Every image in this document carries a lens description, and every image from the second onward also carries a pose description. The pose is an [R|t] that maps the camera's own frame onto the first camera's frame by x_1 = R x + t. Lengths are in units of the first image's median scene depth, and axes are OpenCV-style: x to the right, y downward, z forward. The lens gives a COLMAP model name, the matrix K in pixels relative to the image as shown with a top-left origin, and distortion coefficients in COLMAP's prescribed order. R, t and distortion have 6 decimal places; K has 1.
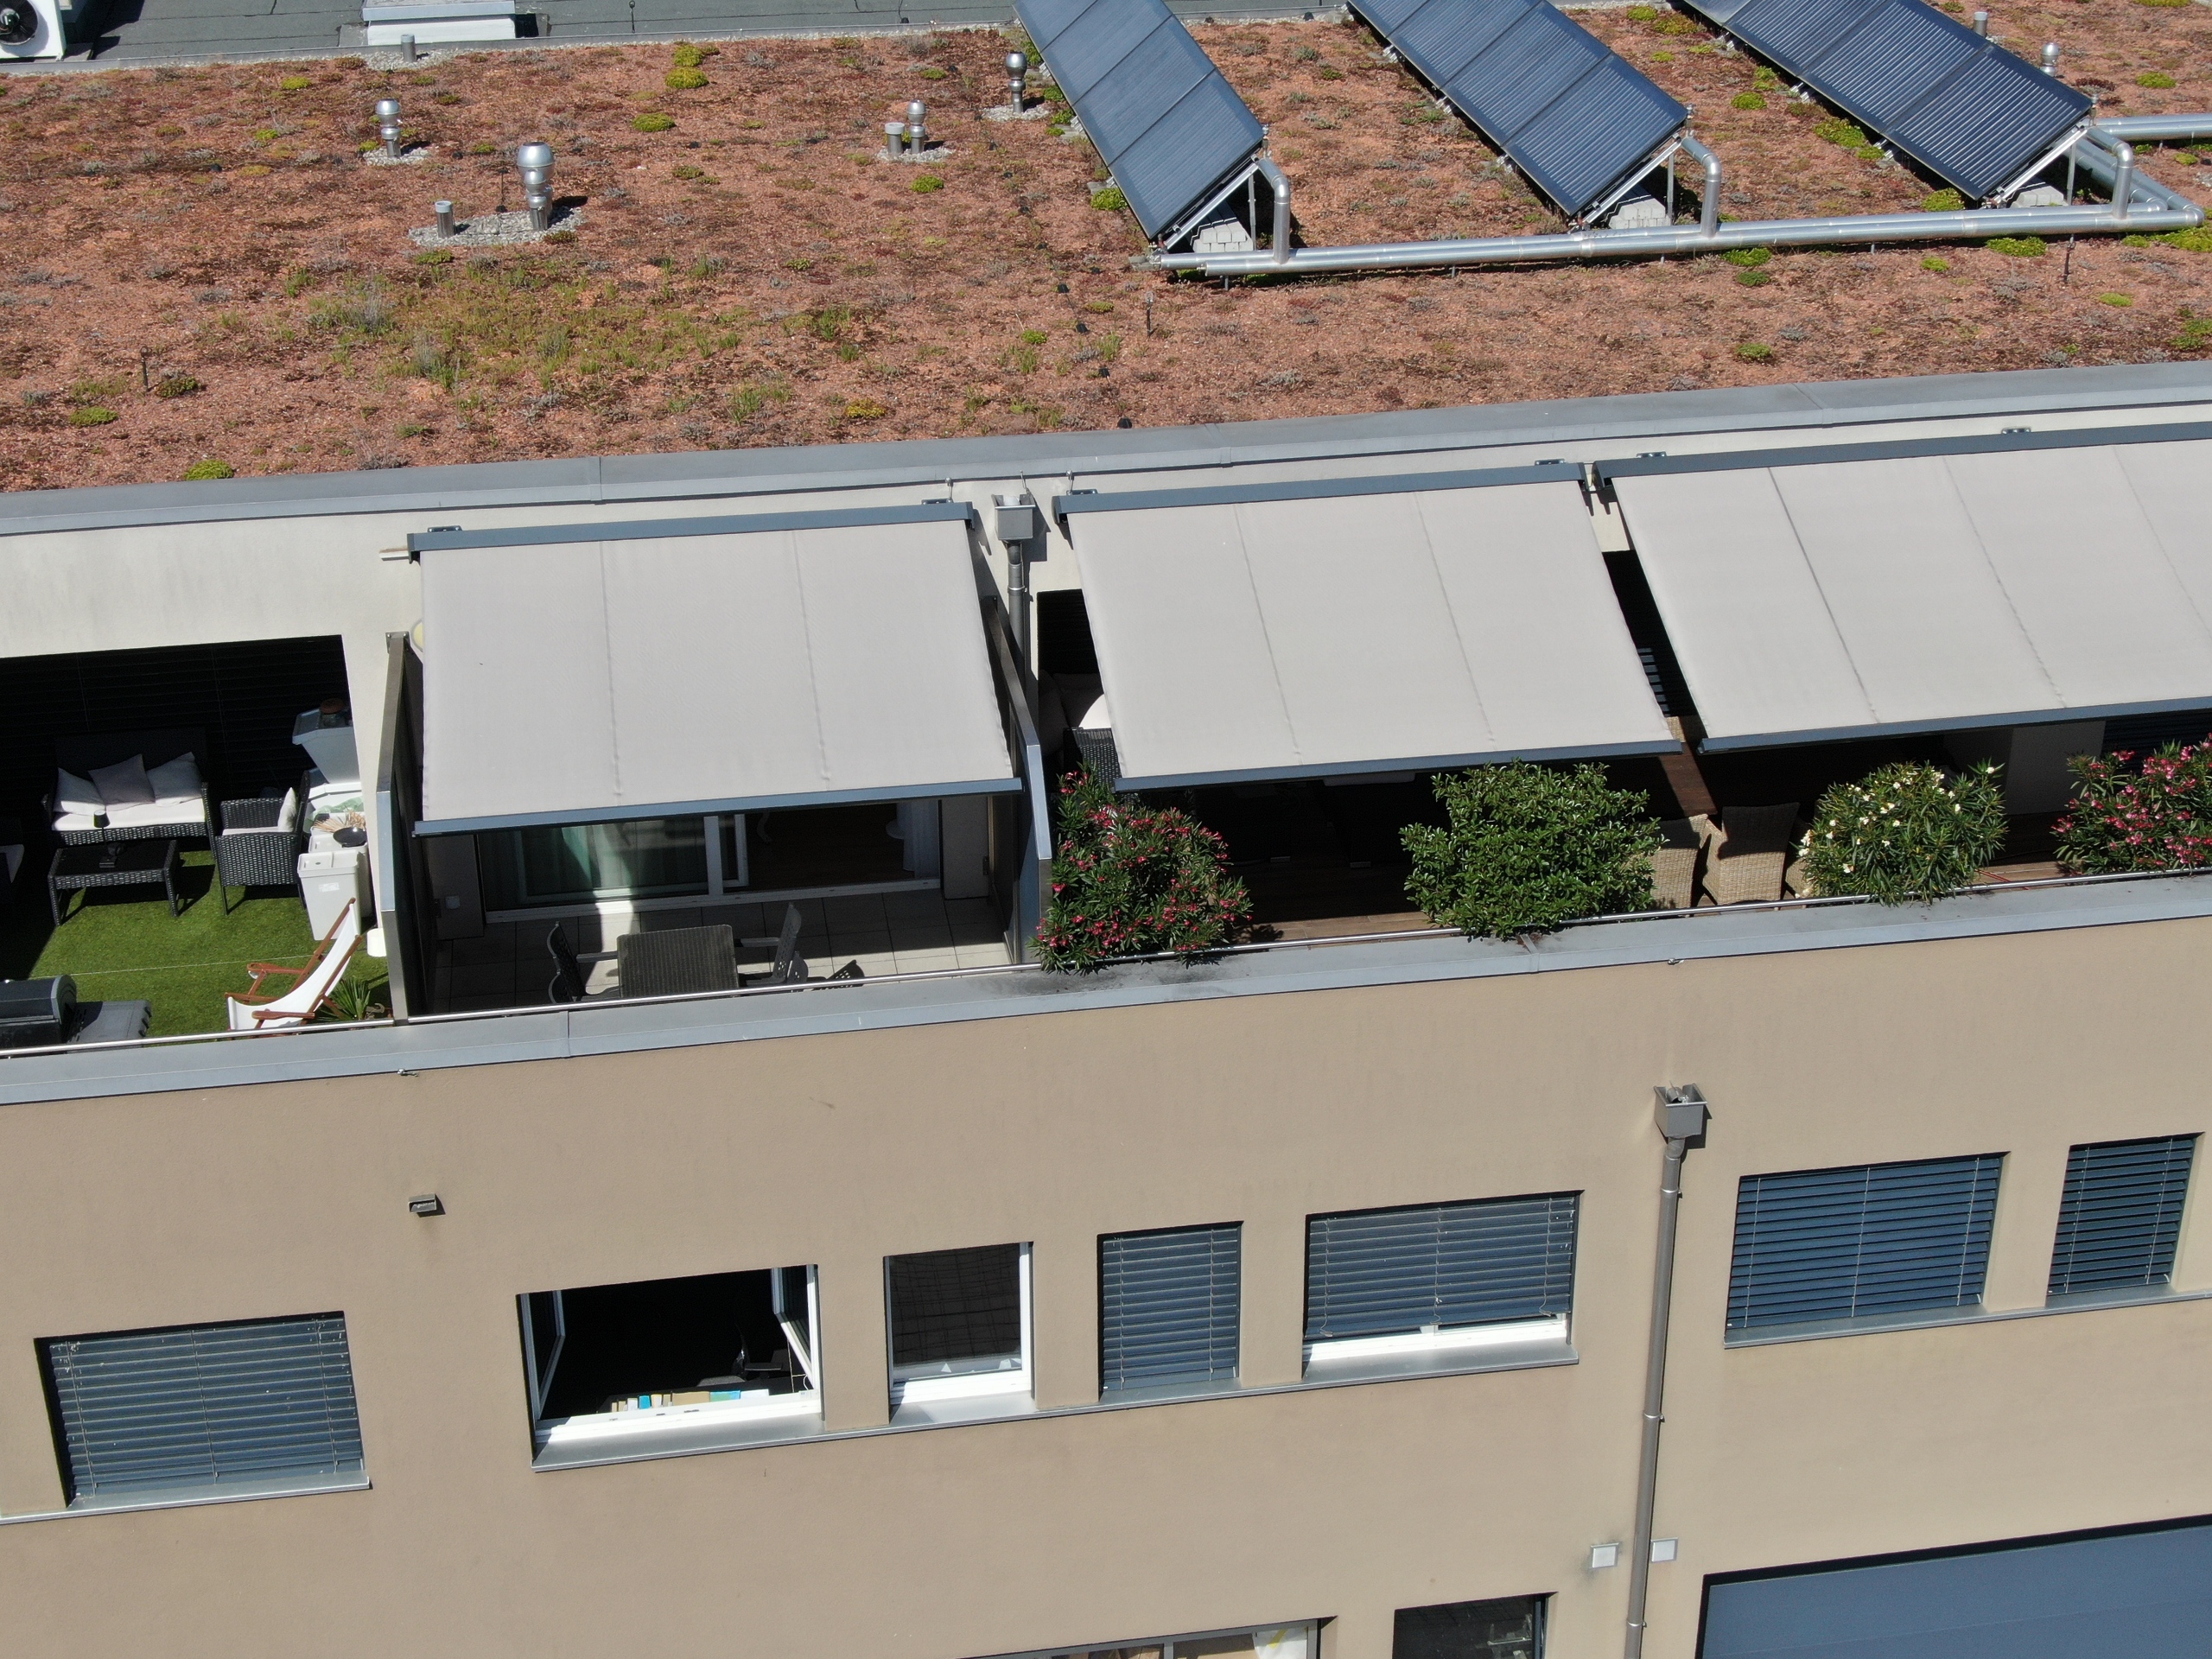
lens RADIAL K [[3134.0, 0, 1107.2], [0, 3134.0, 831.6], [0, 0, 1]] dist [0.034835, 0.000000]
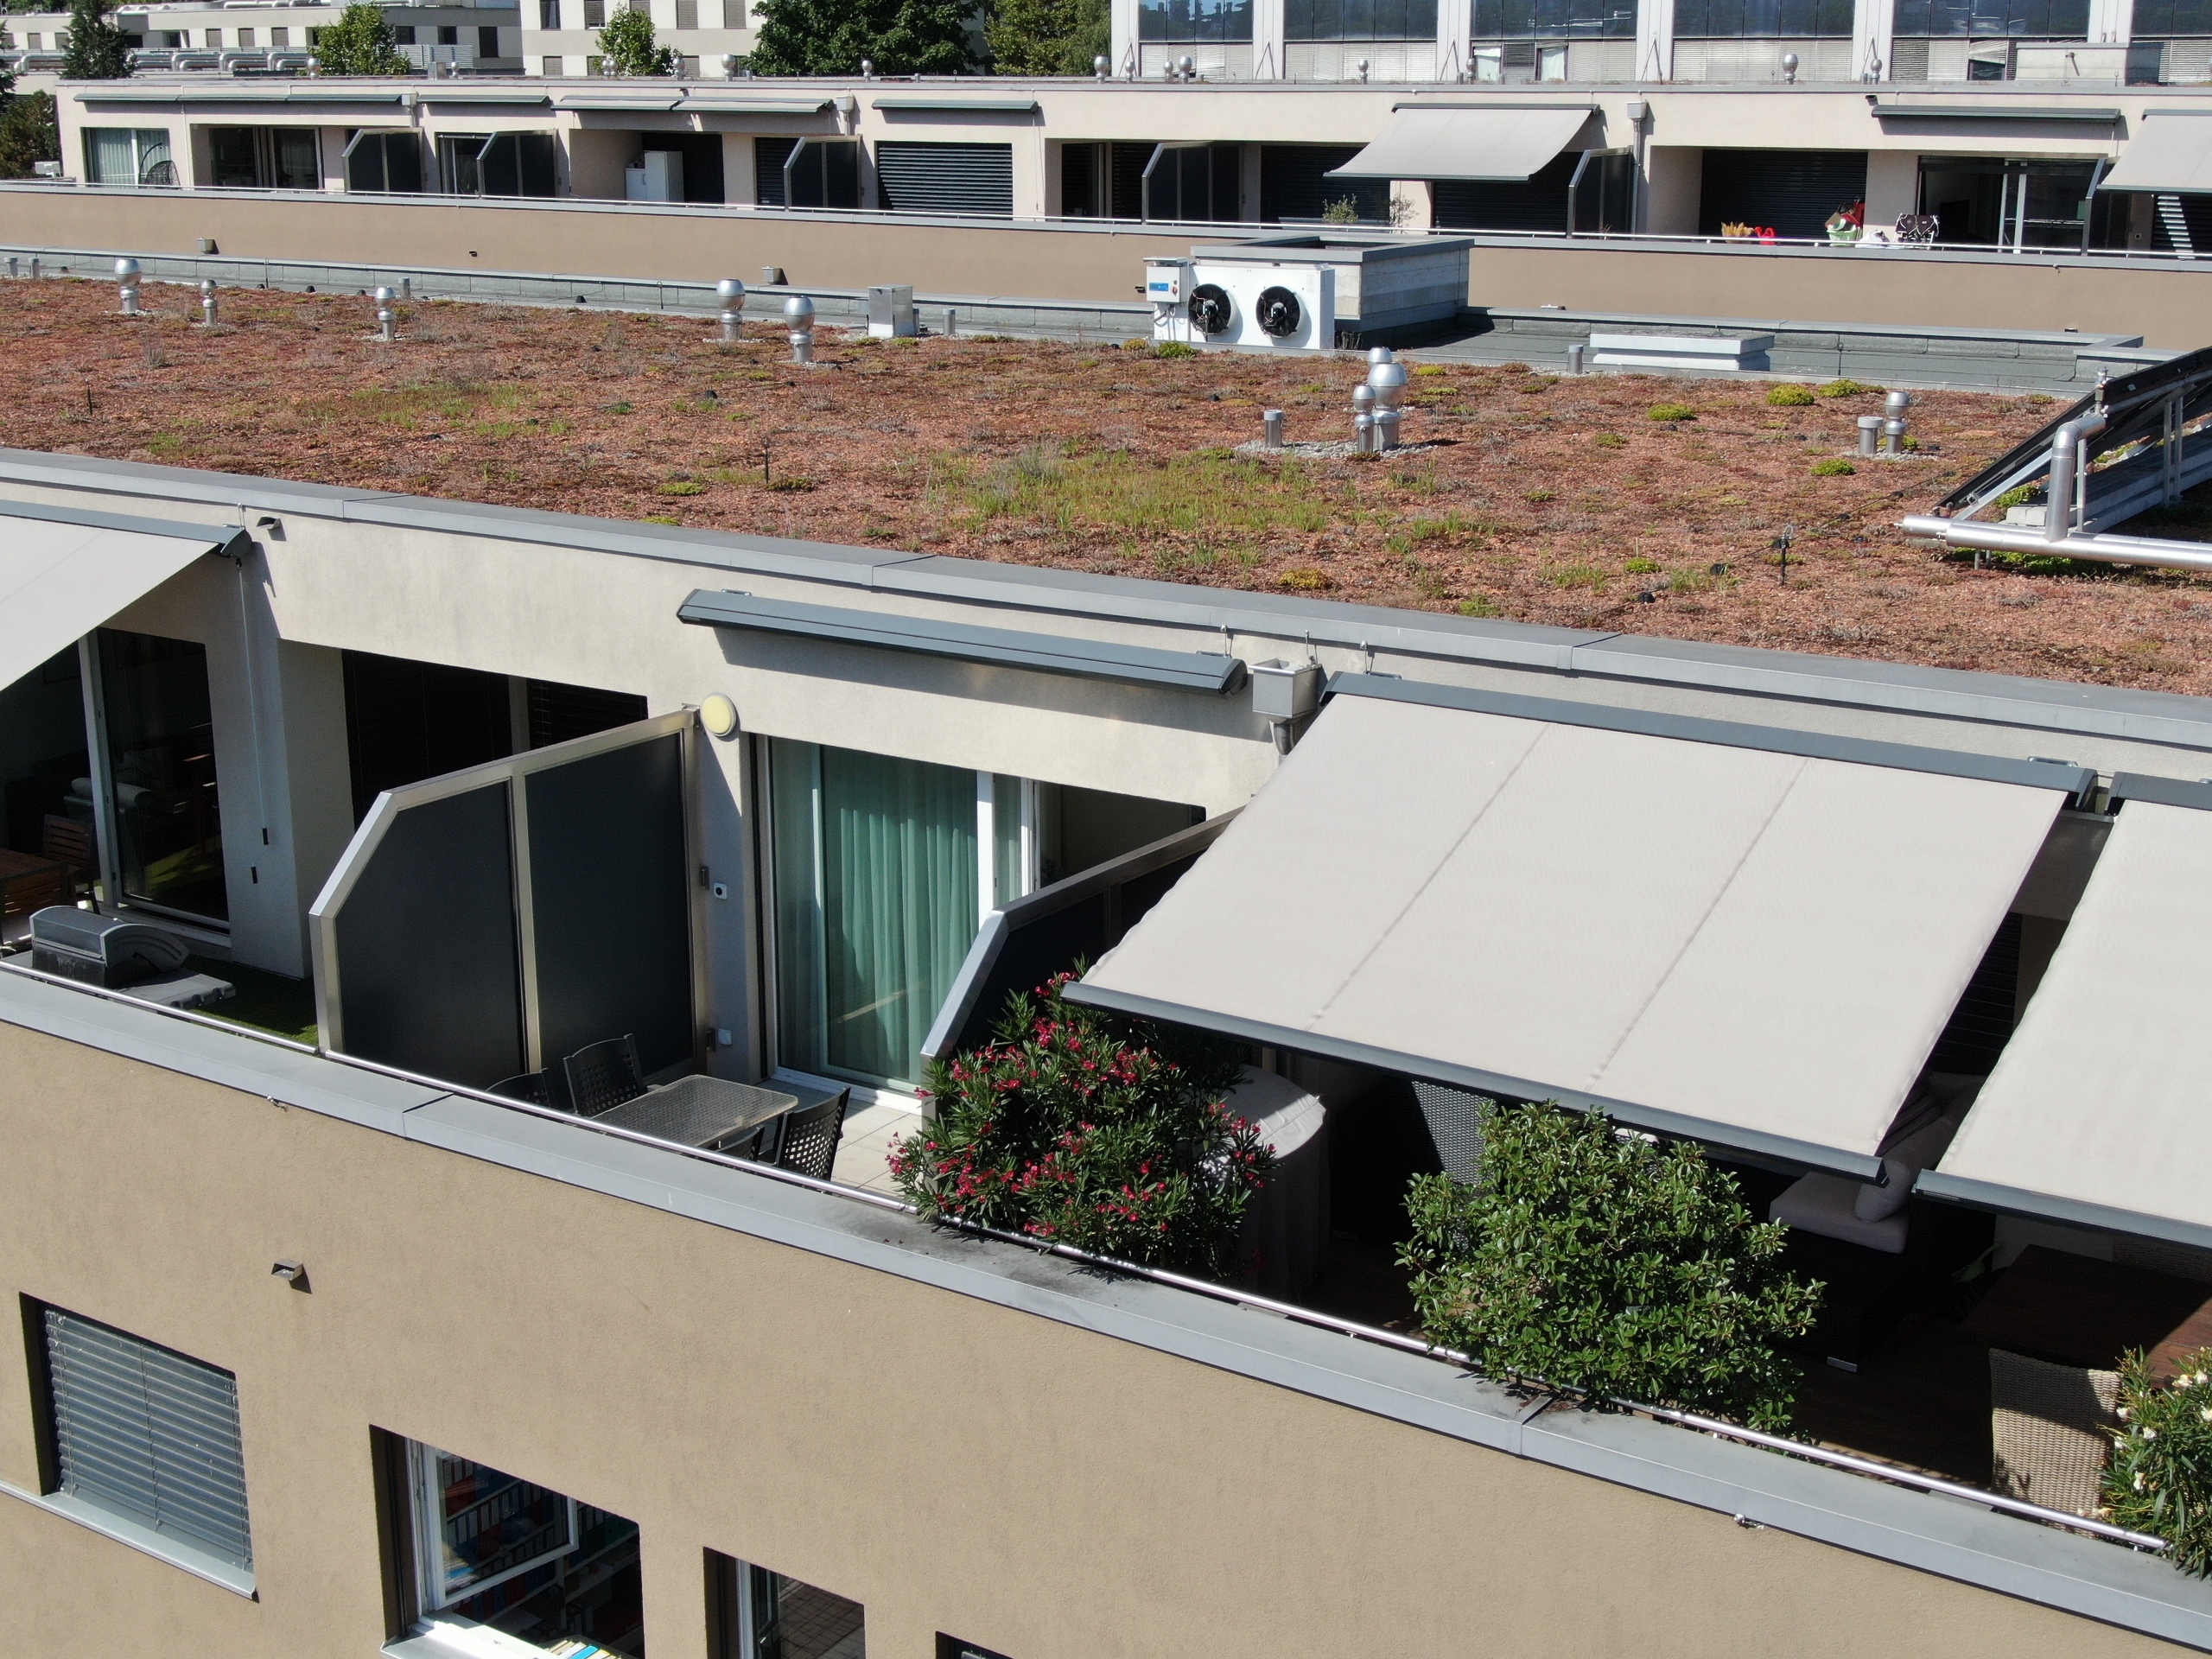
lens RADIAL K [[2813.8, 0, 1106.4], [0, 2813.8, 825.4], [0, 0, 1]] dist [0.014481, 0.000000]
pose [[0.731297, 0.179401, -0.658042, 0.413090], [-0.306724, 0.948229, -0.082356, -0.001205], [0.609200, 0.262065, 0.748464, 0.512811]]
